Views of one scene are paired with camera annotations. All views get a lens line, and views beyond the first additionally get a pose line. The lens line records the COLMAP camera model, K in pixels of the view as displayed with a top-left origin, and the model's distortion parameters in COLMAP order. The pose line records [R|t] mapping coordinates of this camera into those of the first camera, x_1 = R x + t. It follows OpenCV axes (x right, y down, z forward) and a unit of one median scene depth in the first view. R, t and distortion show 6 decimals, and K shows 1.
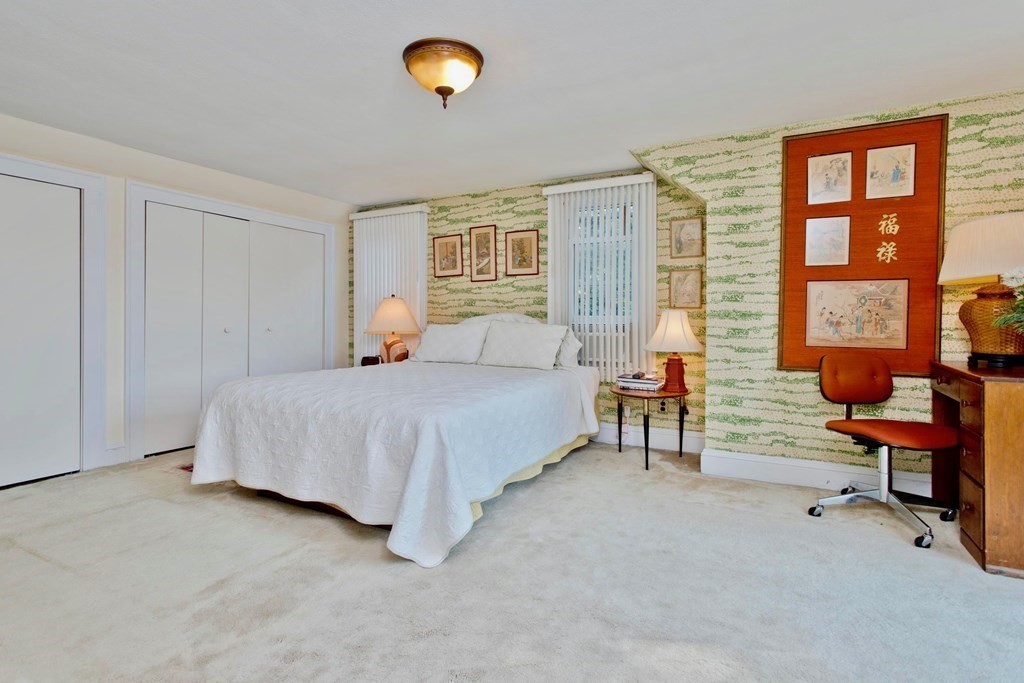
lens RADIAL K [[487.3, 0, 514.4], [0, 487.3, 322.3], [0, 0, 1]] dist [0.000537, 0.000113]
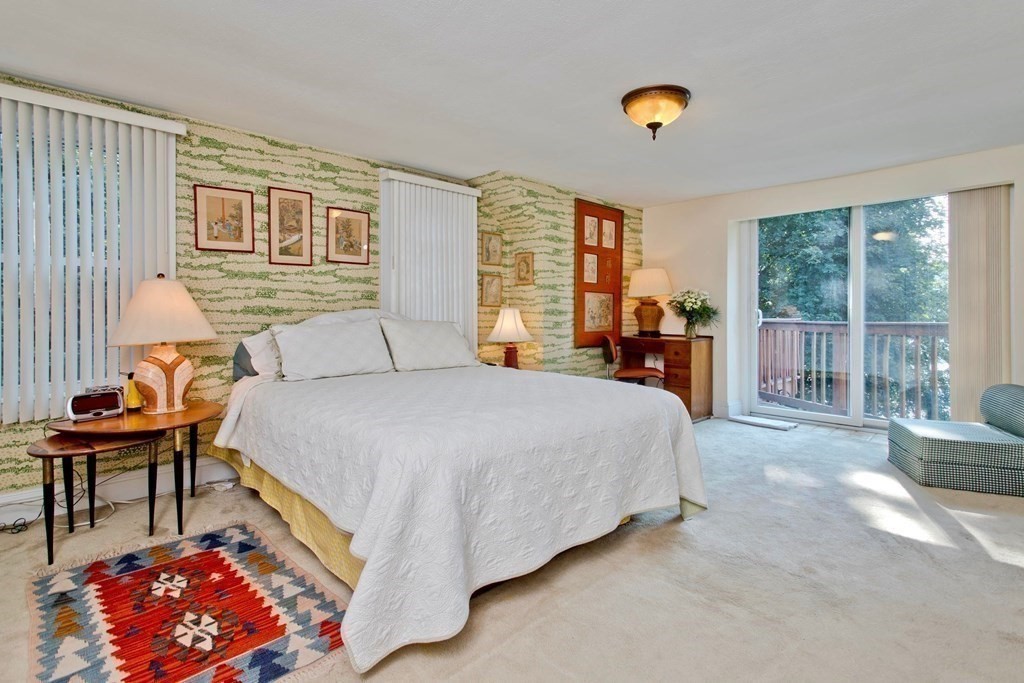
lens RADIAL K [[487.3, 0, 514.4], [0, 487.3, 322.3], [0, 0, 1]] dist [0.000537, 0.000113]
pose [[0.336409, -0.015133, 0.941594, -0.671411], [0.009722, 0.999873, 0.012596, -0.004043], [-0.941666, 0.004916, 0.336514, 0.455564]]
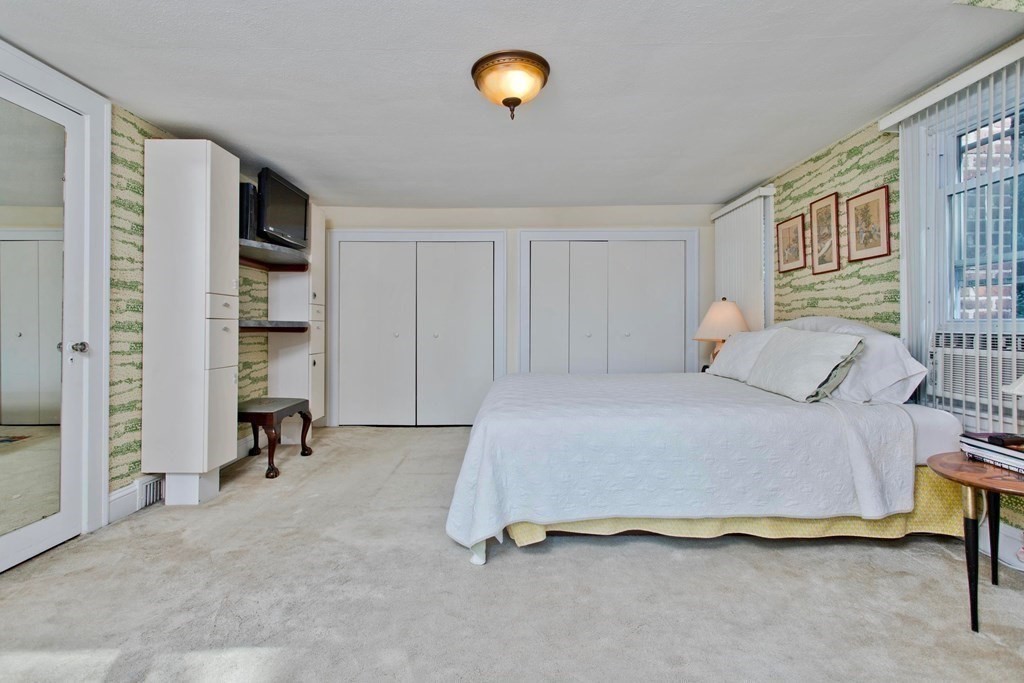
lens RADIAL K [[478.6, 0, 526.6], [0, 478.6, 324.2], [0, 0, 1]] dist [0.001354, 0.000053]
pose [[0.479231, -0.003148, -0.877683, 0.366178], [0.002862, 0.999994, -0.002024, -0.007394], [0.877684, -0.001542, 0.479237, 0.275648]]
